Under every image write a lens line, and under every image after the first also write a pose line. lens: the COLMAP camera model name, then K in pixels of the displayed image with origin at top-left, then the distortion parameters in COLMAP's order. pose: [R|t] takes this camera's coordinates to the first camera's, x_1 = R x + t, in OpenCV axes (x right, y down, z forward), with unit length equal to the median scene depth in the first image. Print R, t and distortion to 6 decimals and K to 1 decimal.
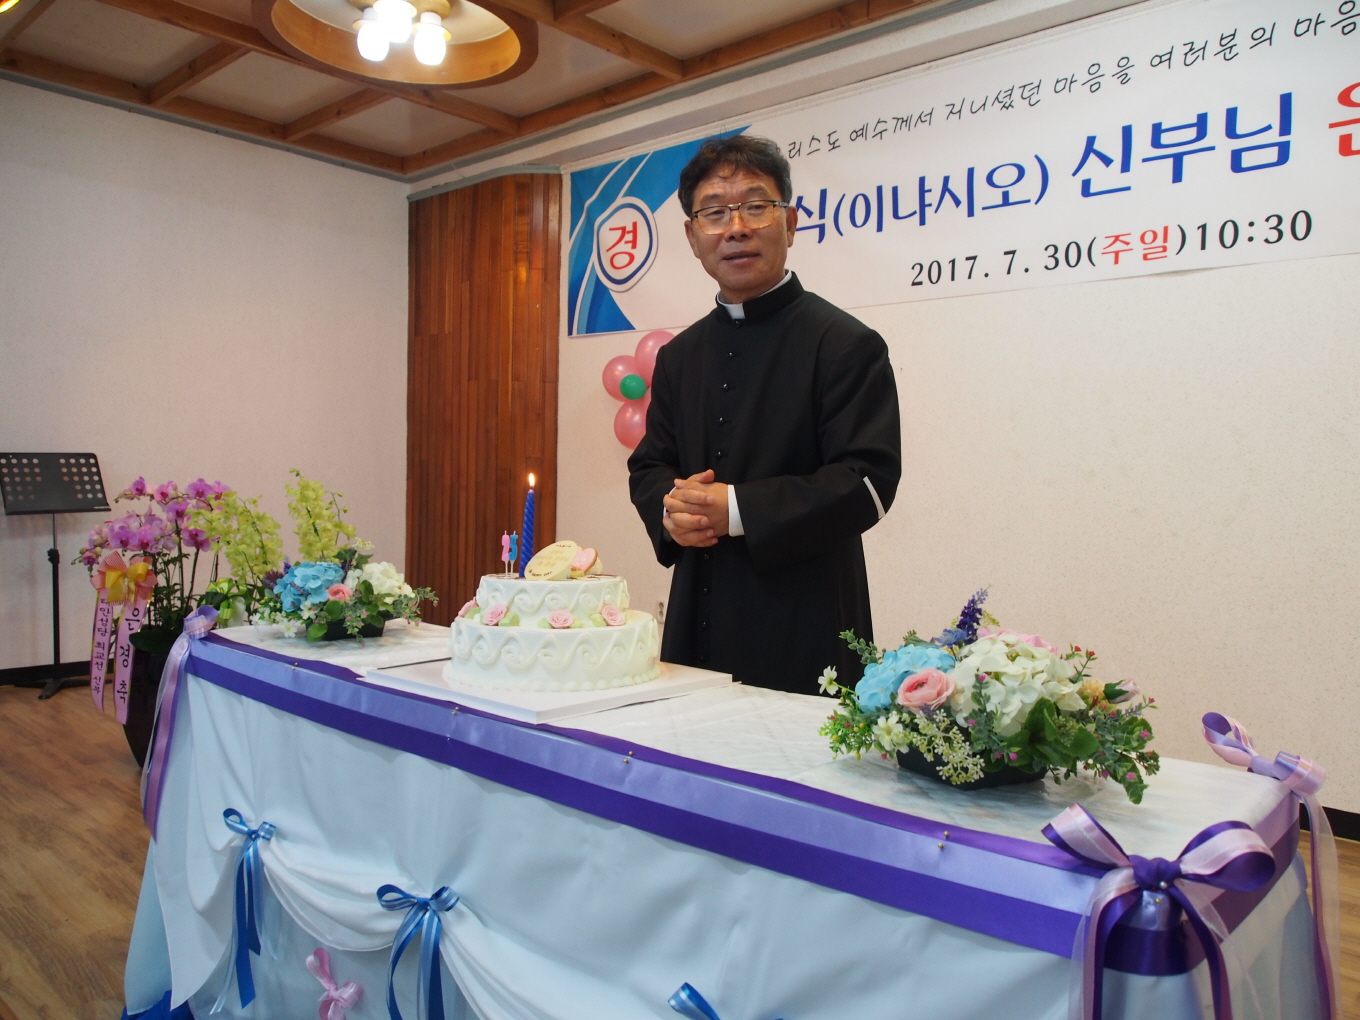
lens RADIAL K [[1036.7, 0, 692.0], [0, 1036.7, 514.7], [0, 0, 1]] dist [-0.012097, -0.004416]
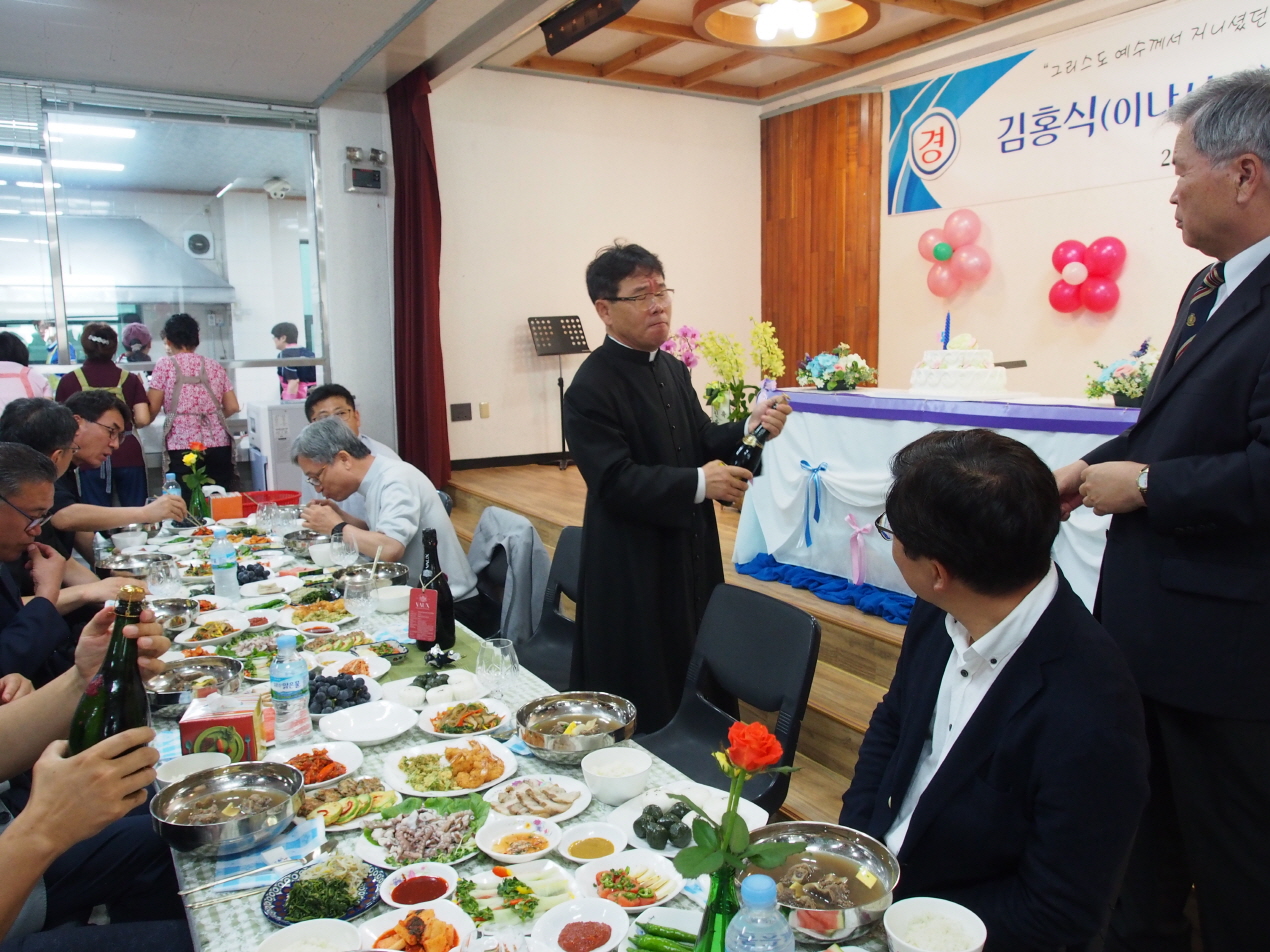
lens RADIAL K [[986.4, 0, 644.6], [0, 986.4, 477.7], [0, 0, 1]] dist [-0.008127, -0.000805]
pose [[0.955853, 0.006188, -0.293781, -0.056225], [0.025934, 0.994100, 0.105317, 0.033930], [0.292700, -0.108286, 0.950053, -0.472860]]
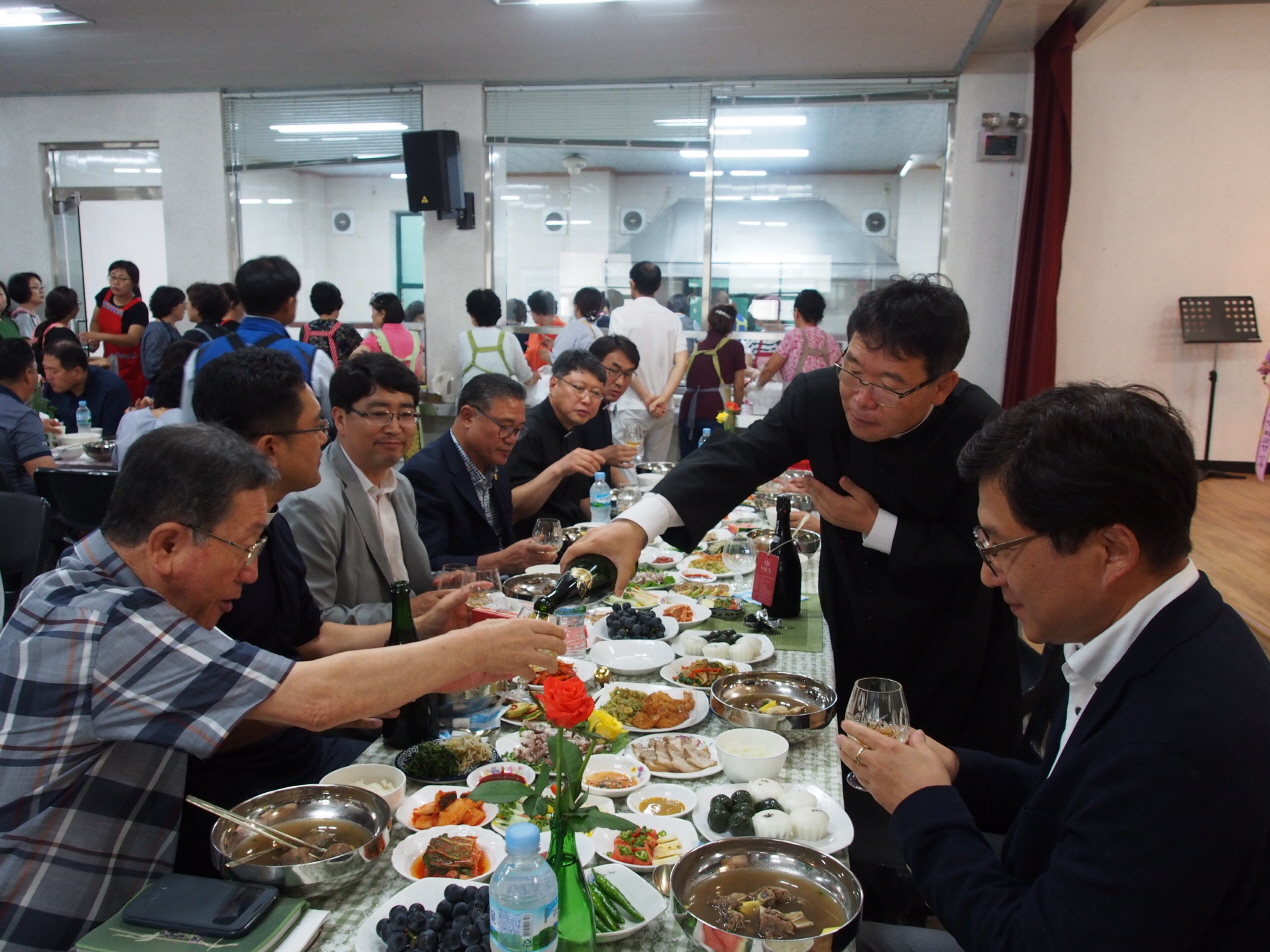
lens RADIAL K [[1020.1, 0, 624.7], [0, 1020.1, 485.1], [0, 0, 1]] dist [-0.004791, -0.013755]
pose [[0.532838, 0.123869, -0.837102, 0.092017], [-0.031101, 0.991427, 0.126909, 0.041544], [0.845646, -0.041588, 0.532122, -0.368909]]
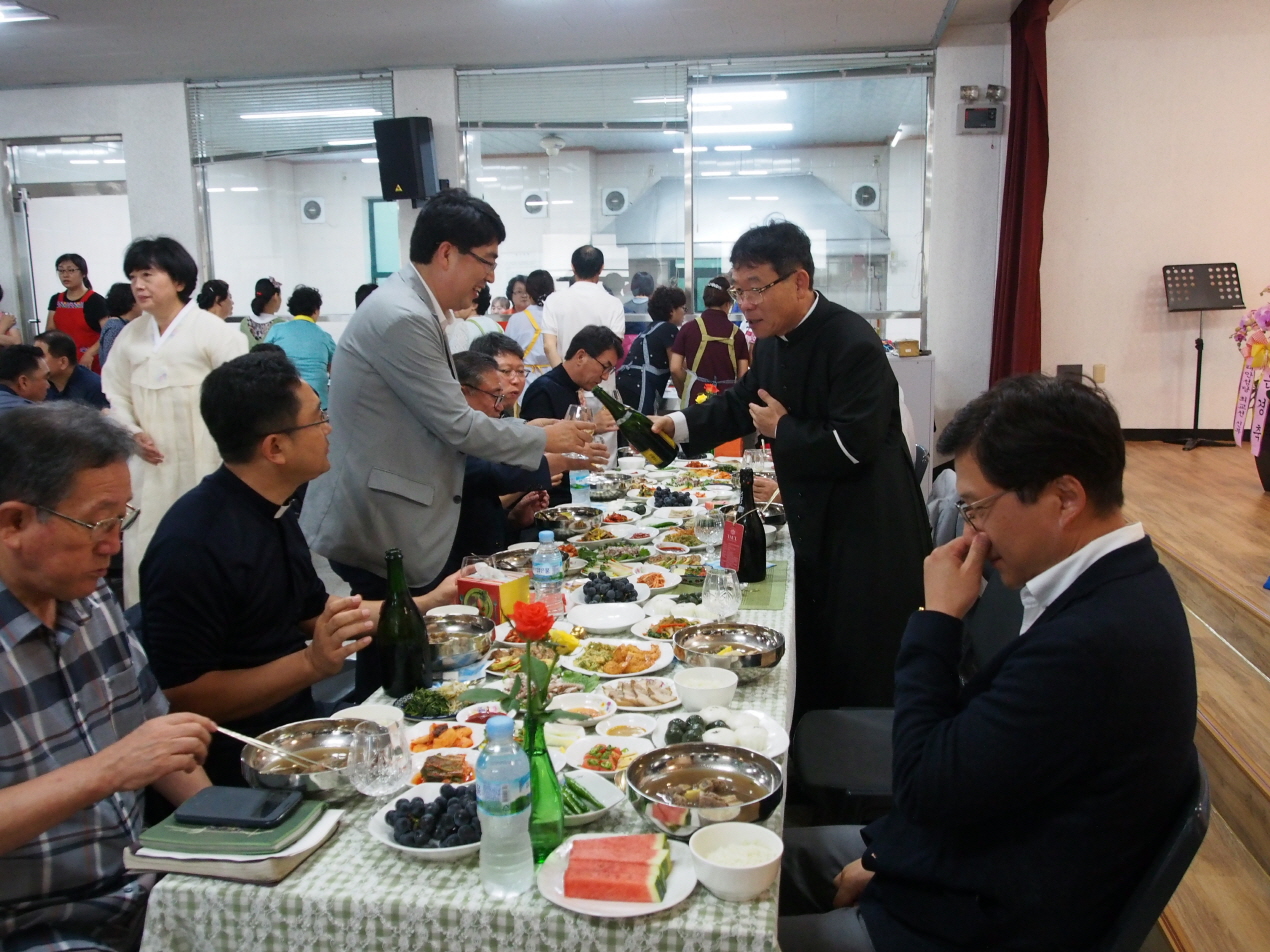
lens RADIAL K [[1089.4, 0, 635.0], [0, 1089.4, 476.0], [0, 0, 1]] dist [-0.014067, 0.001467]
pose [[0.547789, 0.105223, -0.829973, 0.164906], [-0.001967, 0.992218, 0.124495, 0.040797], [0.836614, -0.066564, 0.543734, -0.399824]]
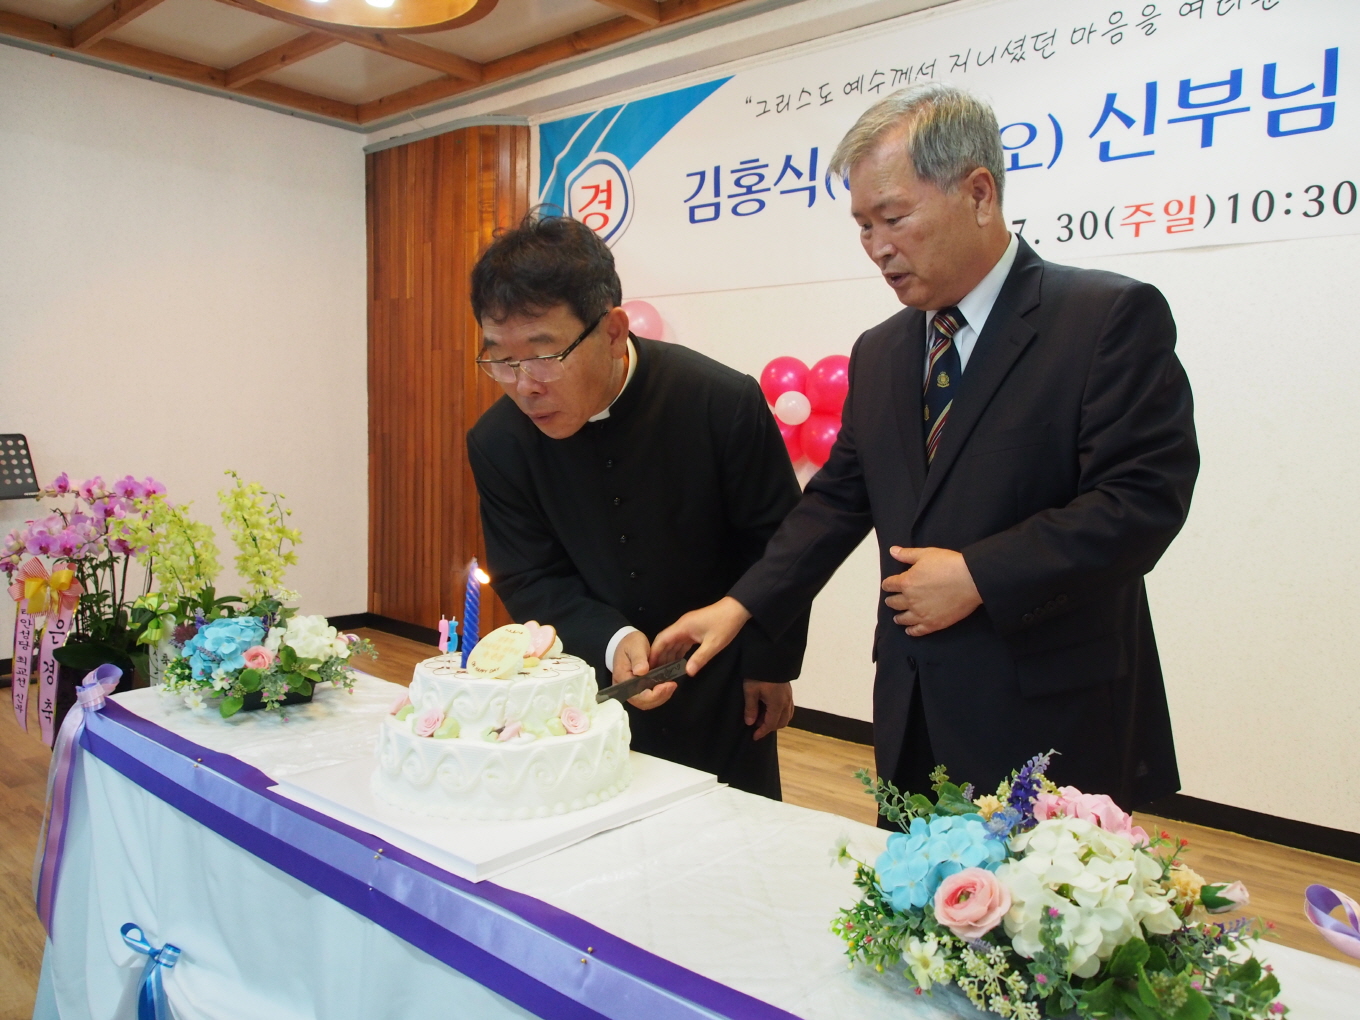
lens RADIAL K [[1056.3, 0, 690.2], [0, 1056.3, 511.8], [0, 0, 1]] dist [-0.008127, -0.000805]
pose [[0.999869, -0.003426, 0.015833, 0.001440], [0.002700, 0.998952, 0.045693, -0.037097], [-0.015973, -0.045645, 0.998830, 0.056943]]
